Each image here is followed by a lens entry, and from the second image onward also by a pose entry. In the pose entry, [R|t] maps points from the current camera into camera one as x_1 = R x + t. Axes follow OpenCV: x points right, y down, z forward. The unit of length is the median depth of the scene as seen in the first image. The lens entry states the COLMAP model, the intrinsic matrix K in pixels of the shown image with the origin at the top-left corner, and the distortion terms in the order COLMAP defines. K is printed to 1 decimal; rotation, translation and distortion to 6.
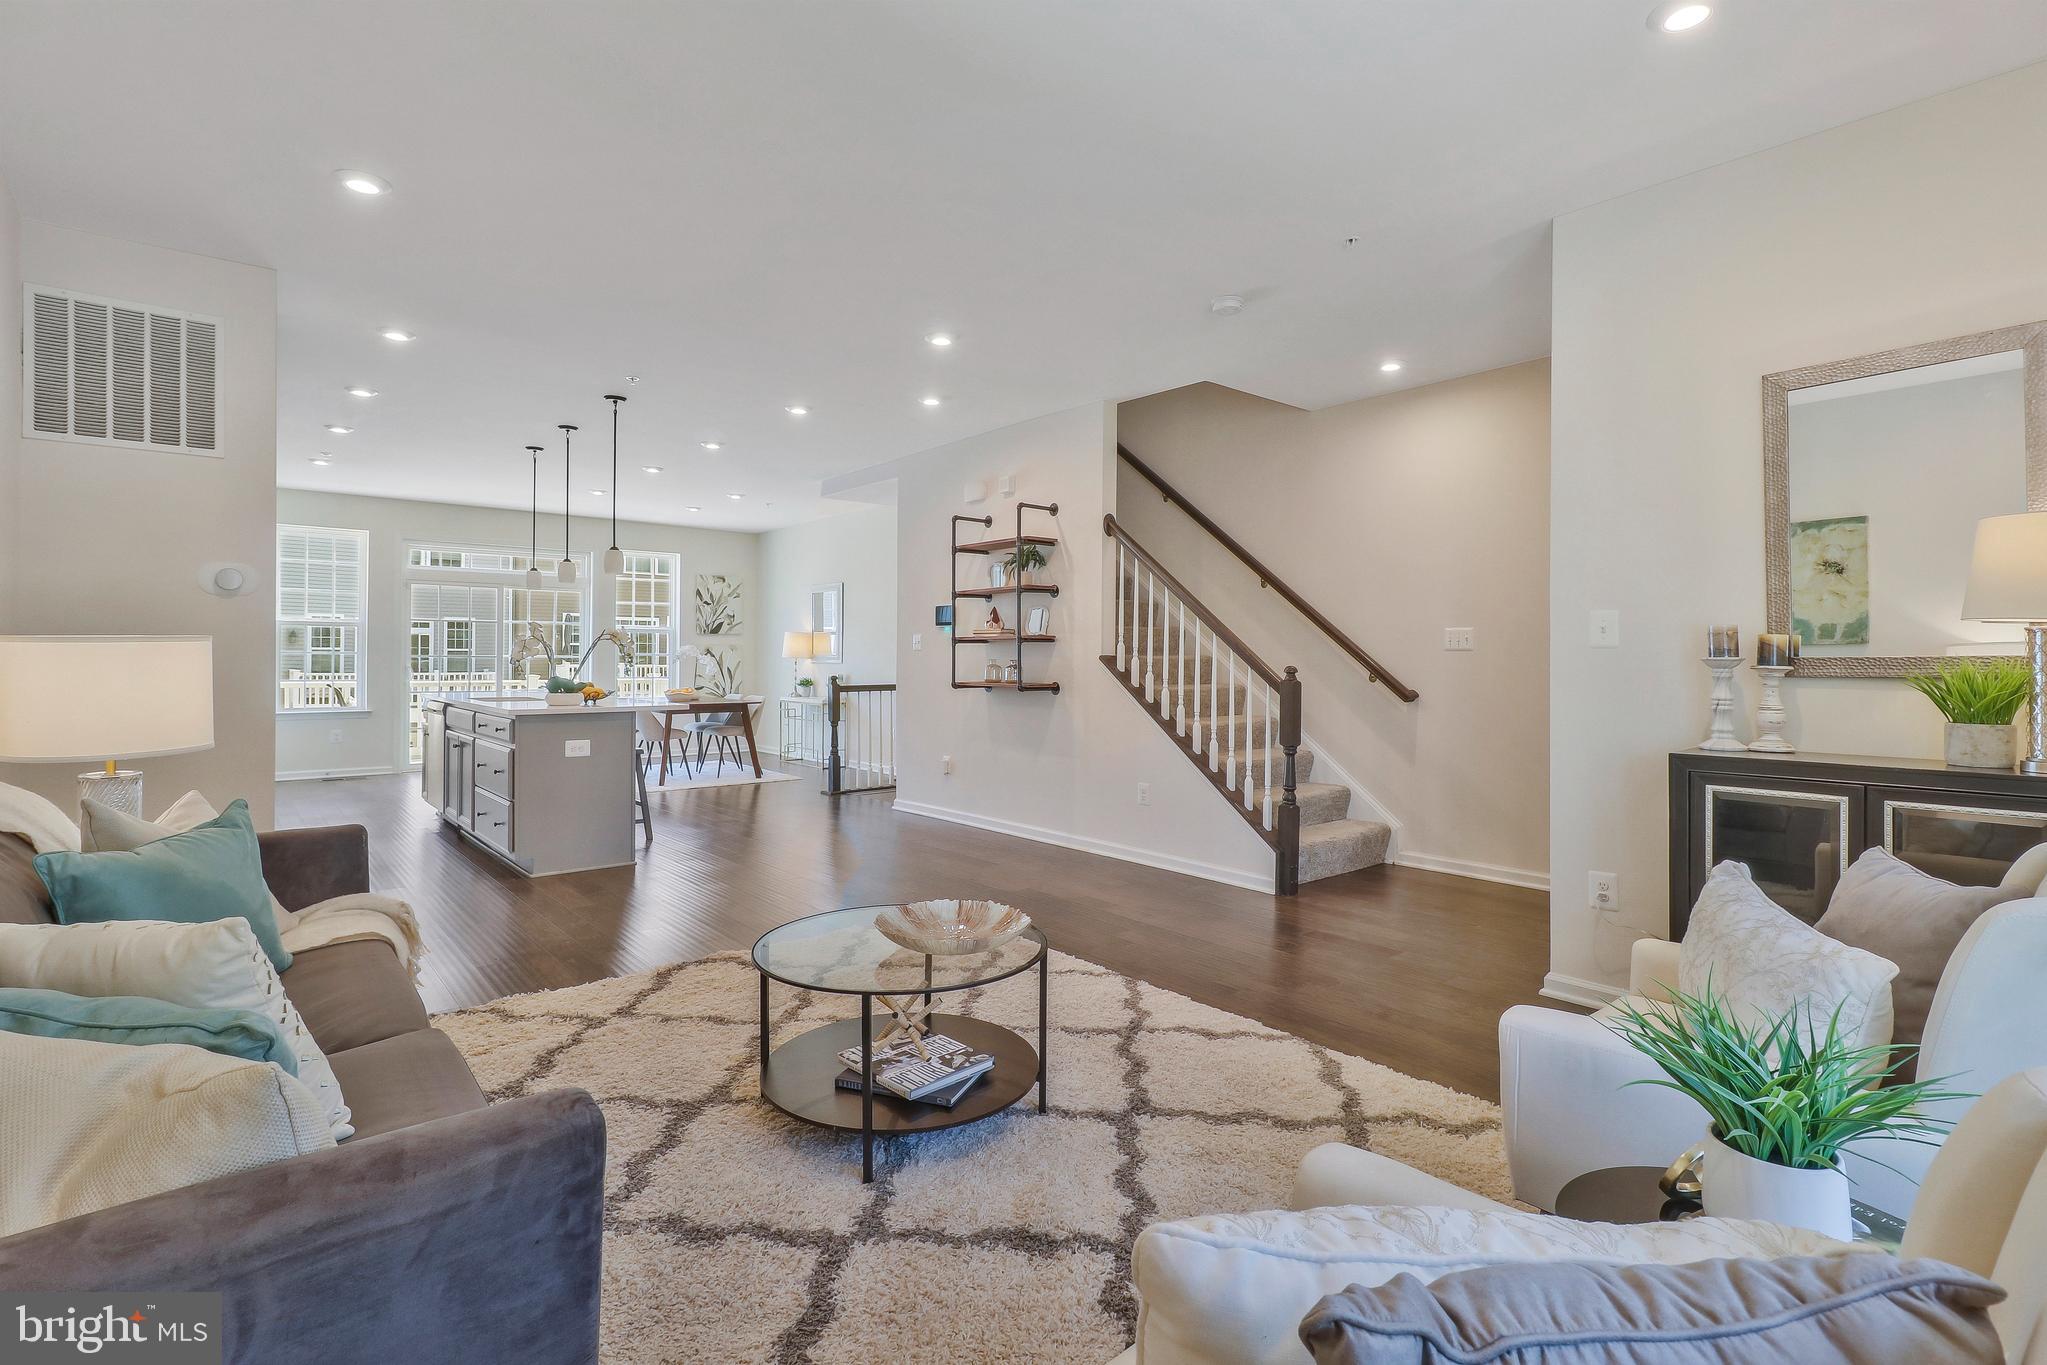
lens RADIAL K [[940.9, 0, 1024.1], [0, 940.9, 666.8], [0, 0, 1]] dist [-0.000930, -0.000453]
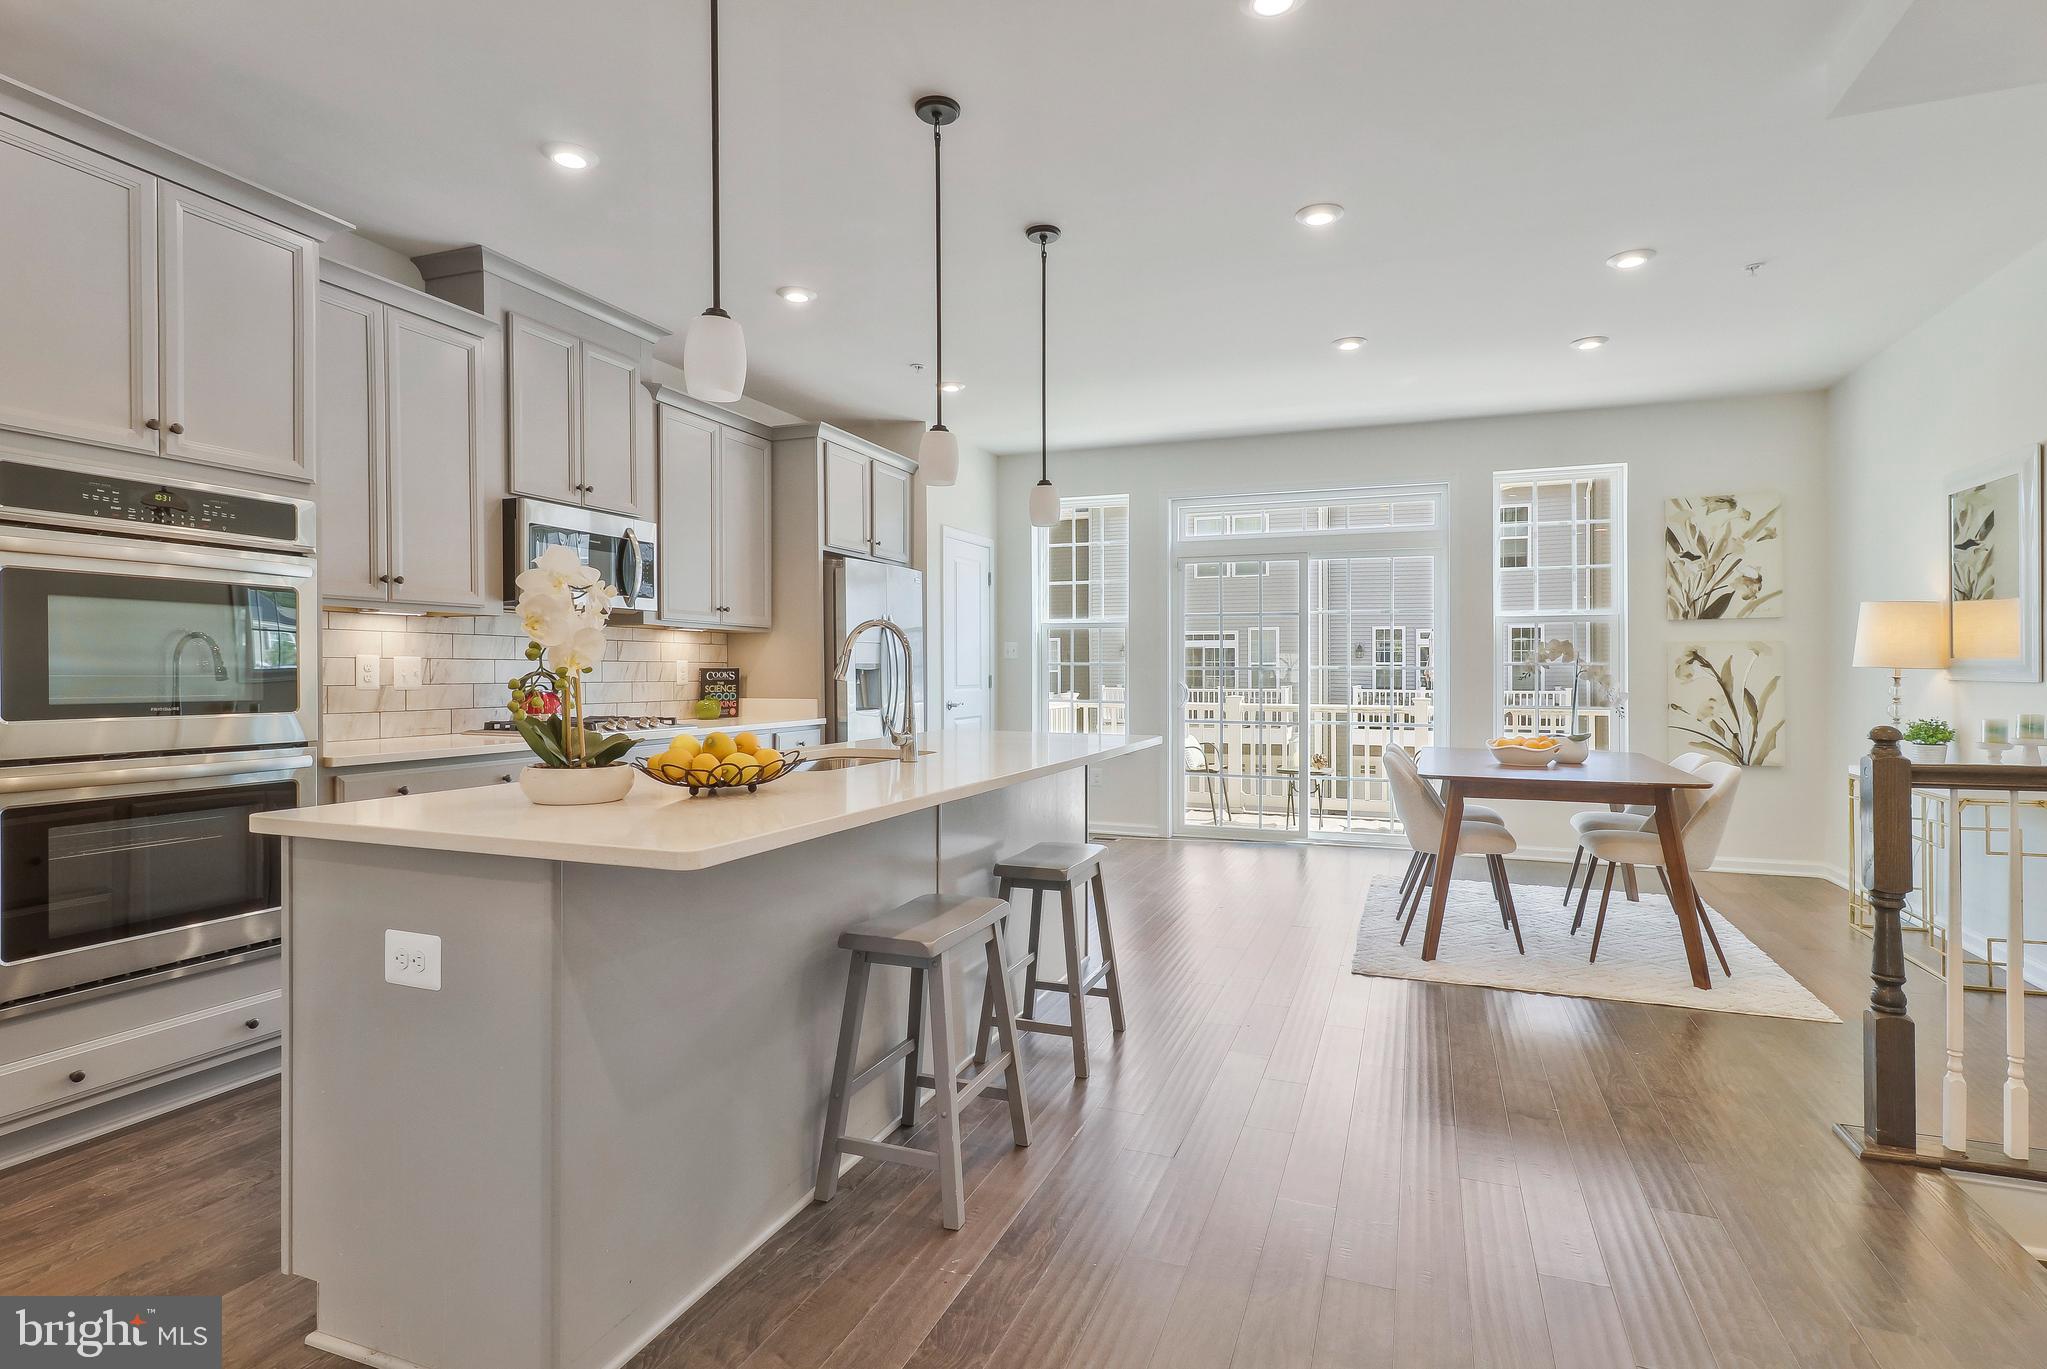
lens RADIAL K [[1020.8, 0, 1016.2], [0, 1020.8, 672.6], [0, 0, 1]] dist [-0.000825, -0.000740]
pose [[0.476612, -0.004099, -0.879104, -0.043756], [-0.006676, 0.999943, -0.008282, -0.001529], [0.879089, 0.009816, 0.476557, 0.456457]]
